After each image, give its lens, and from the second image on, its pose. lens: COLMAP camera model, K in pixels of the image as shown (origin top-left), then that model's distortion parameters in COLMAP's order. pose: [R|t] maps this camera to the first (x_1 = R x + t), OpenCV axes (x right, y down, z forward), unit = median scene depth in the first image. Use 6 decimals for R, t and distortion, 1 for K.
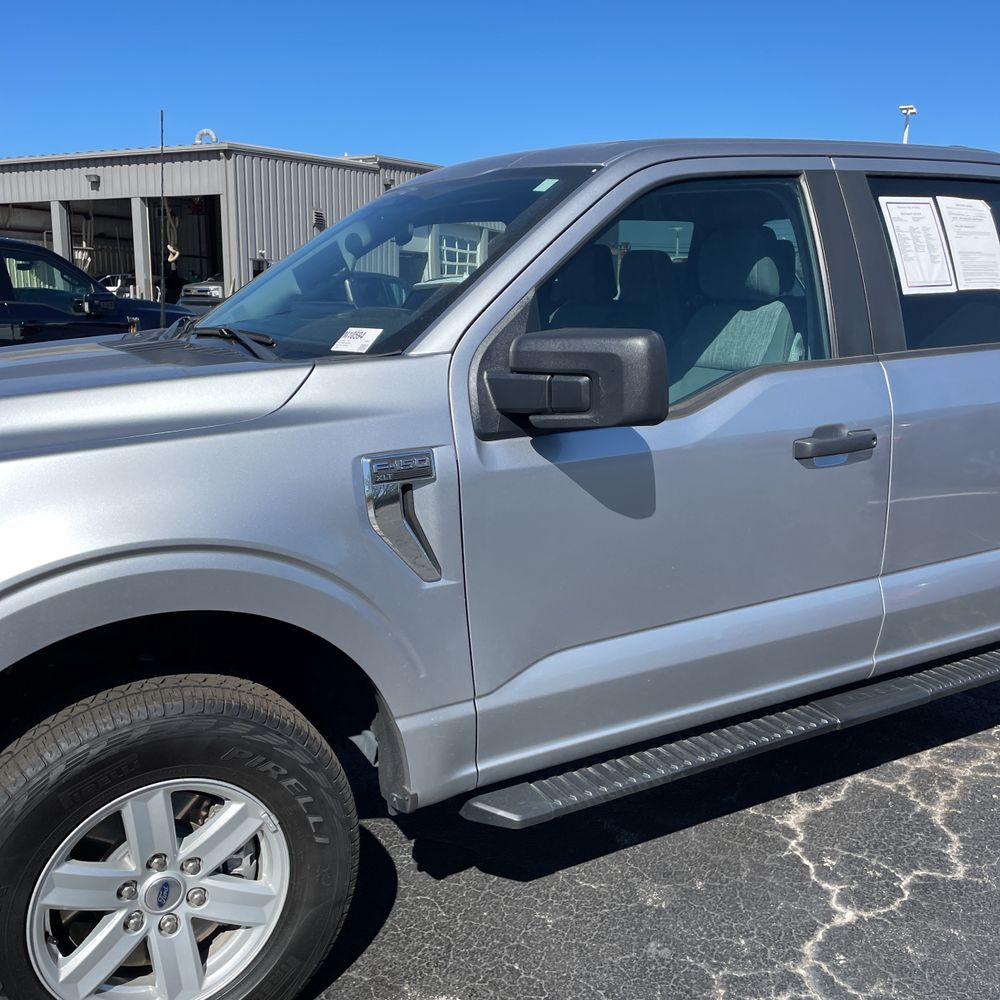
lens RADIAL K [[1008.9, 0, 485.8], [0, 1008.9, 496.2], [0, 0, 1]] dist [0.058231, 0.000000]
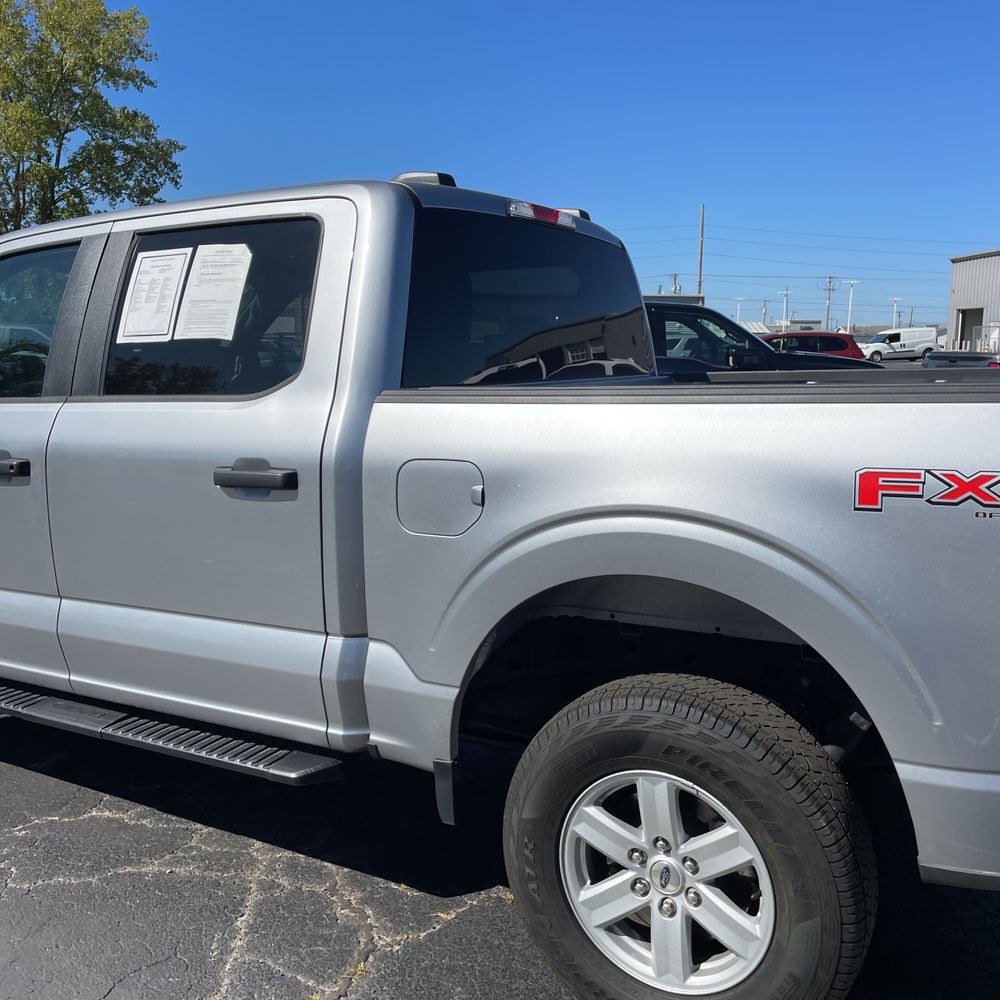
lens RADIAL K [[1008.9, 0, 500.5], [0, 1008.9, 493.6], [0, 0, 1]] dist [0.058231, 0.000000]
pose [[0.503064, 0.120954, -0.855744, 1.504759], [-0.166786, 0.985132, 0.041194, -0.150980], [0.848003, 0.122002, 0.515758, 0.796908]]
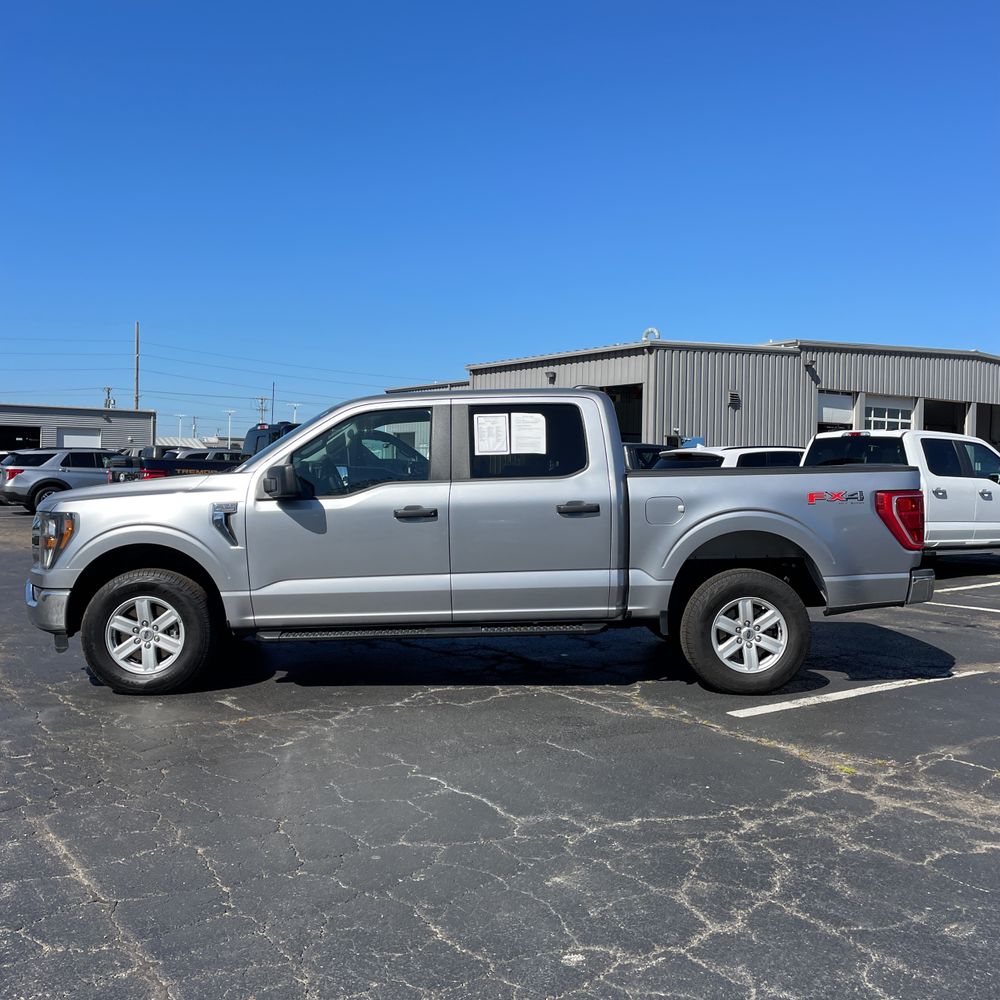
lens RADIAL K [[1008.9, 0, 491.7], [0, 1008.9, 490.4], [0, 0, 1]] dist [0.058231, 0.000000]
pose [[0.879976, 0.013845, -0.474816, 1.512592], [-0.094726, 0.984613, -0.146846, 0.213779], [0.465477, 0.174198, 0.867748, -0.955334]]
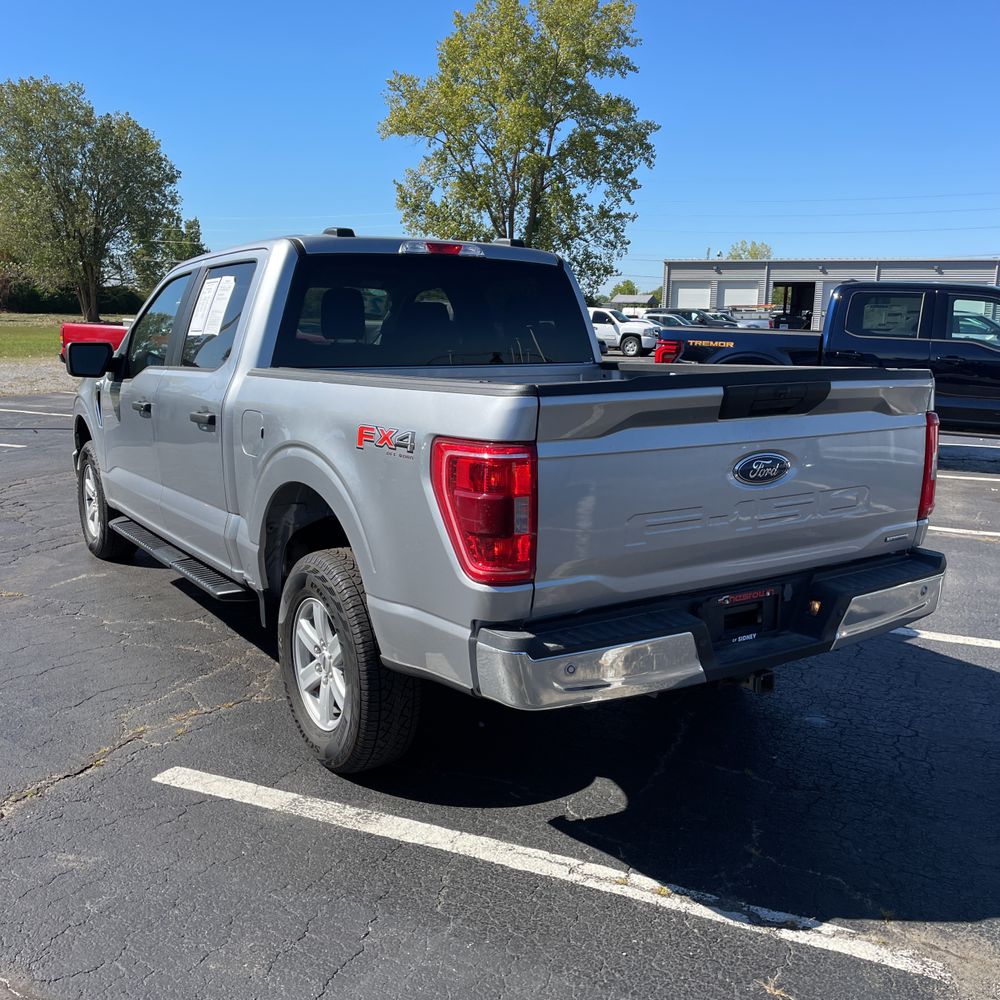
lens RADIAL K [[1008.9, 0, 501.6], [0, 1008.9, 520.1], [0, 0, 1]] dist [0.058231, 0.000000]
pose [[0.071980, 0.192501, -0.978653, 2.190908], [-0.206857, 0.962746, 0.174158, -0.302575], [0.975720, 0.189906, 0.109119, 1.374134]]
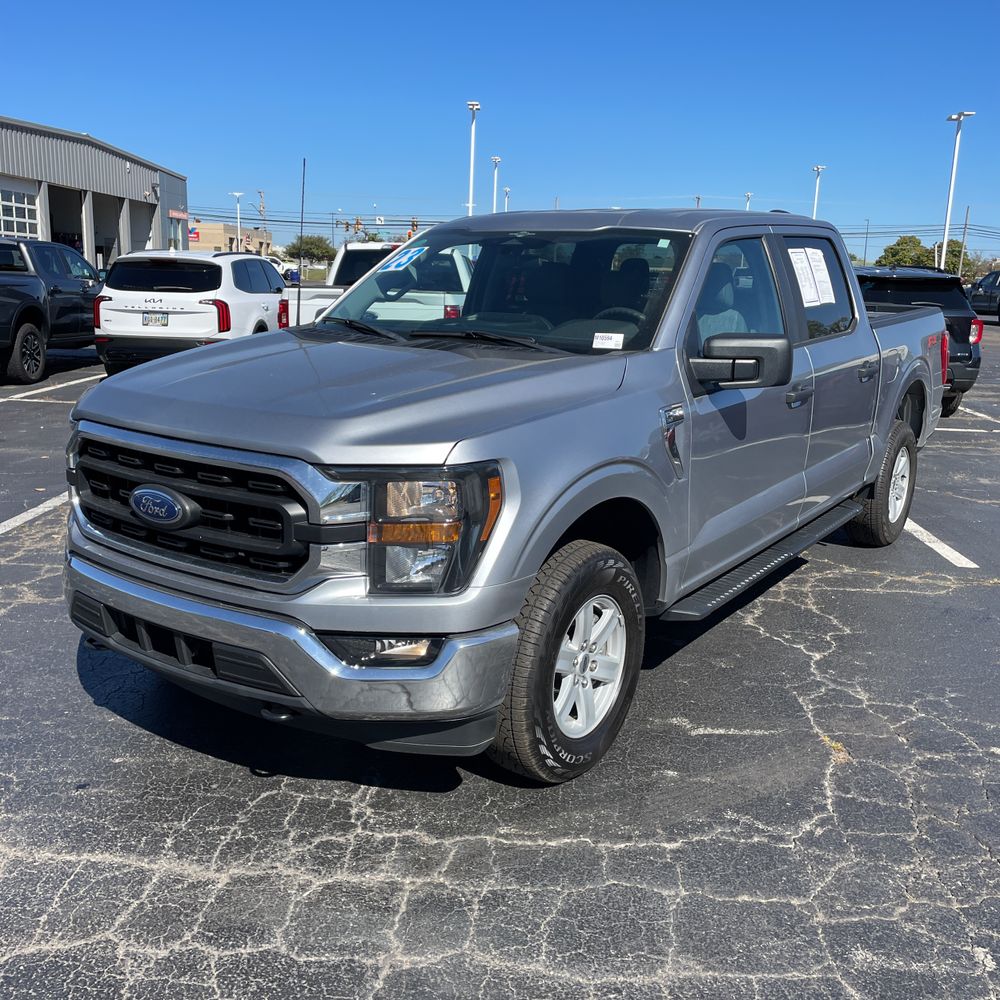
lens RADIAL K [[1008.9, 0, 478.8], [0, 1008.9, 492.5], [0, 0, 1]] dist [0.058231, 0.000000]
pose [[0.910037, -0.072132, 0.408203, -0.805371], [0.059565, 0.997279, 0.043432, 0.008185], [-0.410226, -0.015210, 0.911857, -0.343089]]
